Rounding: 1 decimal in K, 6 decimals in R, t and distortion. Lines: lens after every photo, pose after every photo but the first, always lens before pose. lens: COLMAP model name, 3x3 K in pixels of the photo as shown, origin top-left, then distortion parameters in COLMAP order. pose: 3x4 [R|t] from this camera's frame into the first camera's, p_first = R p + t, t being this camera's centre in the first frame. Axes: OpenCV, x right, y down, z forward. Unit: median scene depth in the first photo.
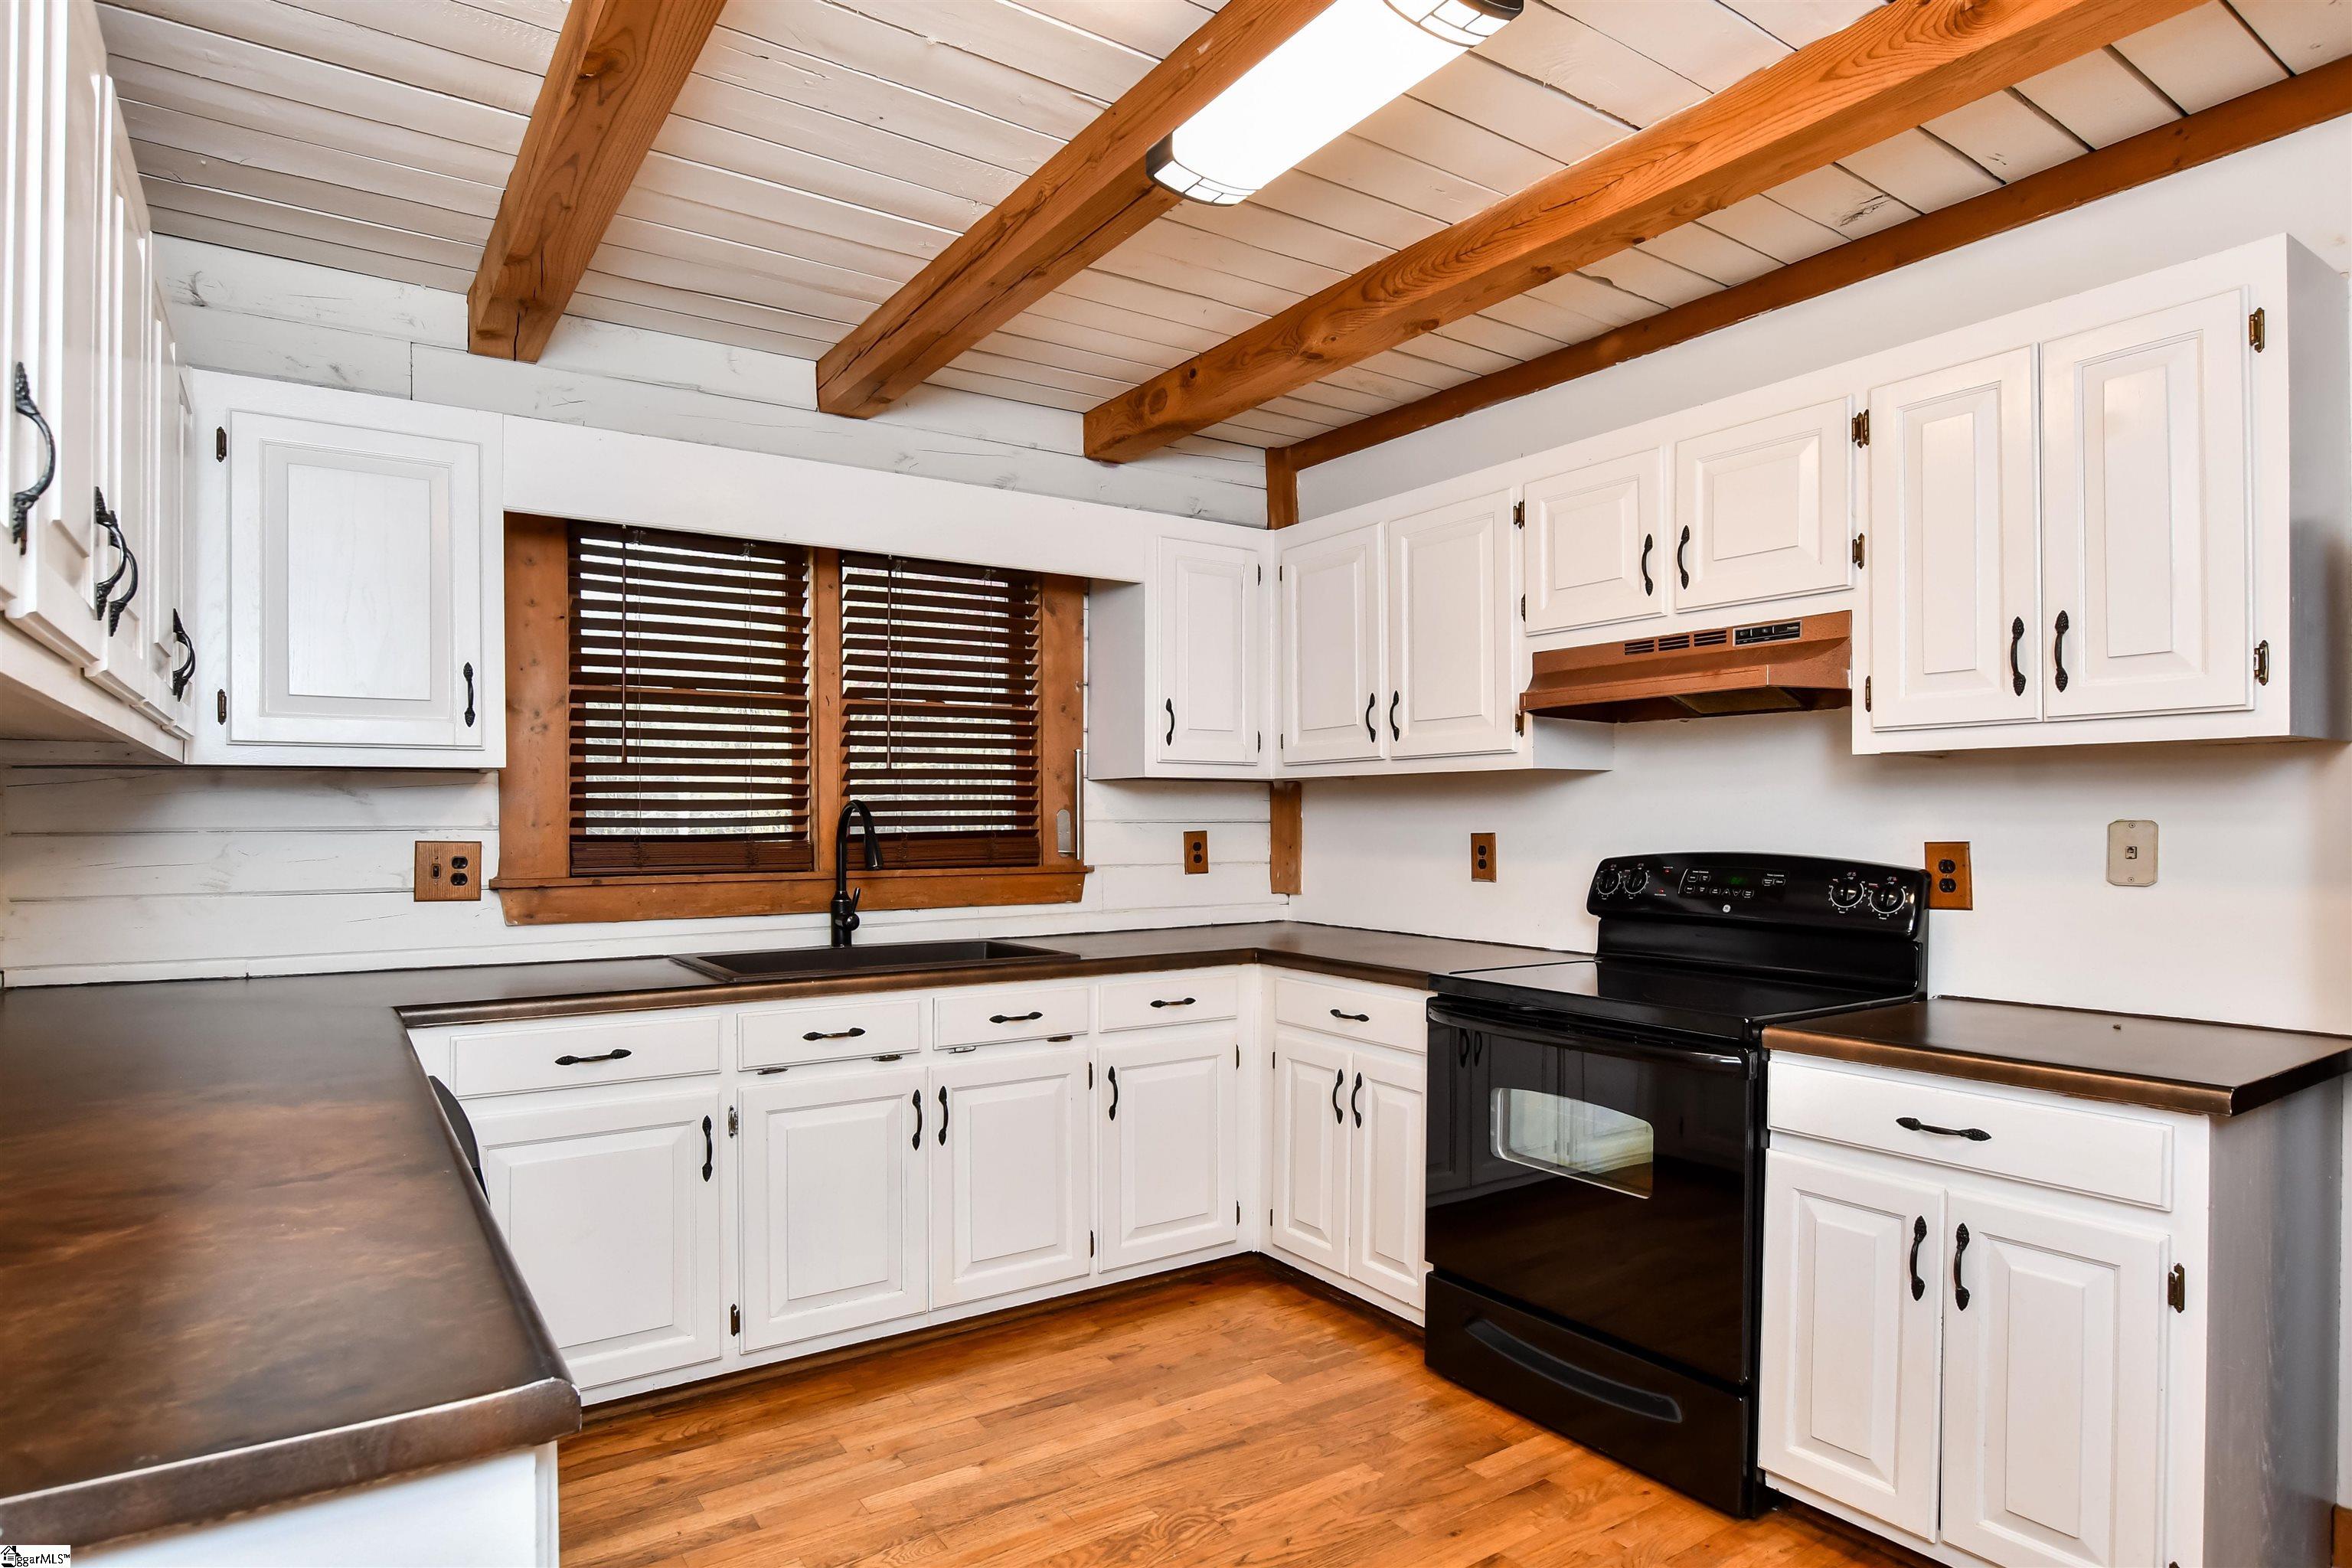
lens RADIAL K [[1265.7, 0, 1239.5], [0, 1265.7, 810.8], [0, 0, 1]] dist [-0.028136, 0.001518]
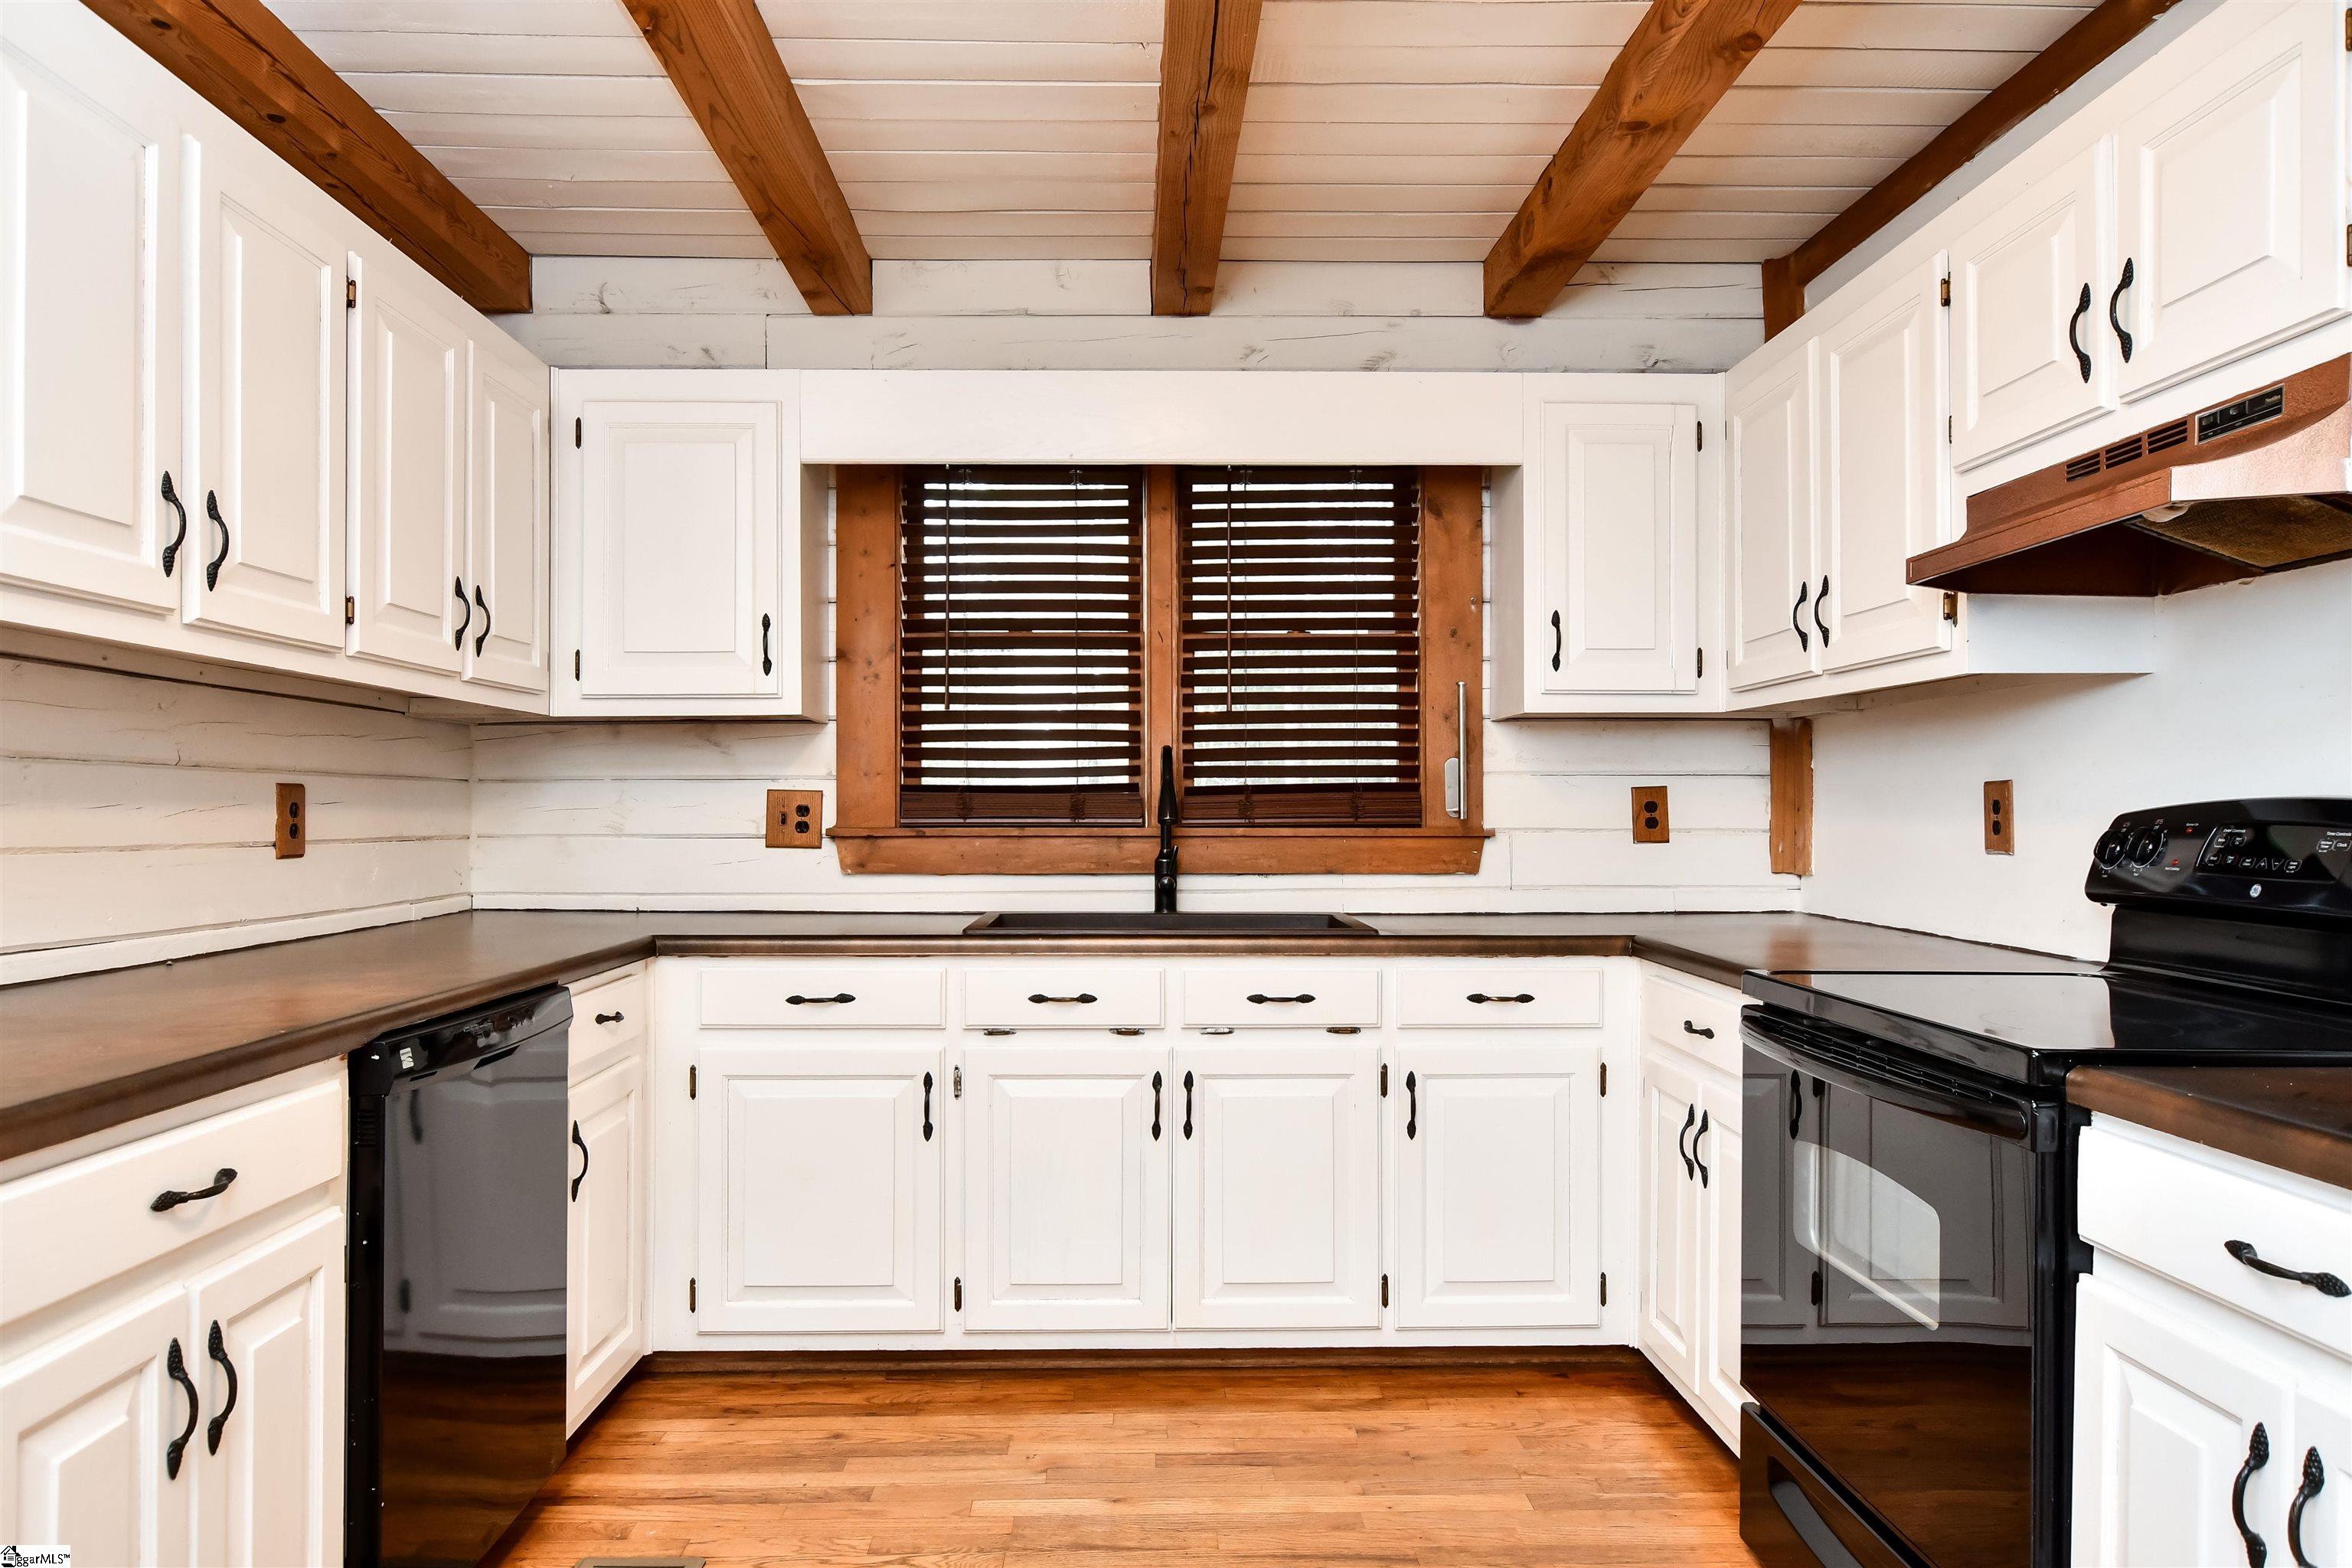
lens RADIAL K [[1552.7, 0, 1197.0], [0, 1552.7, 781.1], [0, 0, 1]] dist [-0.017006, 0.001258]
pose [[0.833883, -0.007526, -0.551890, 0.343125], [0.001905, 0.999940, -0.010756, 0.030585], [0.551938, 0.007918, 0.833848, 0.113098]]
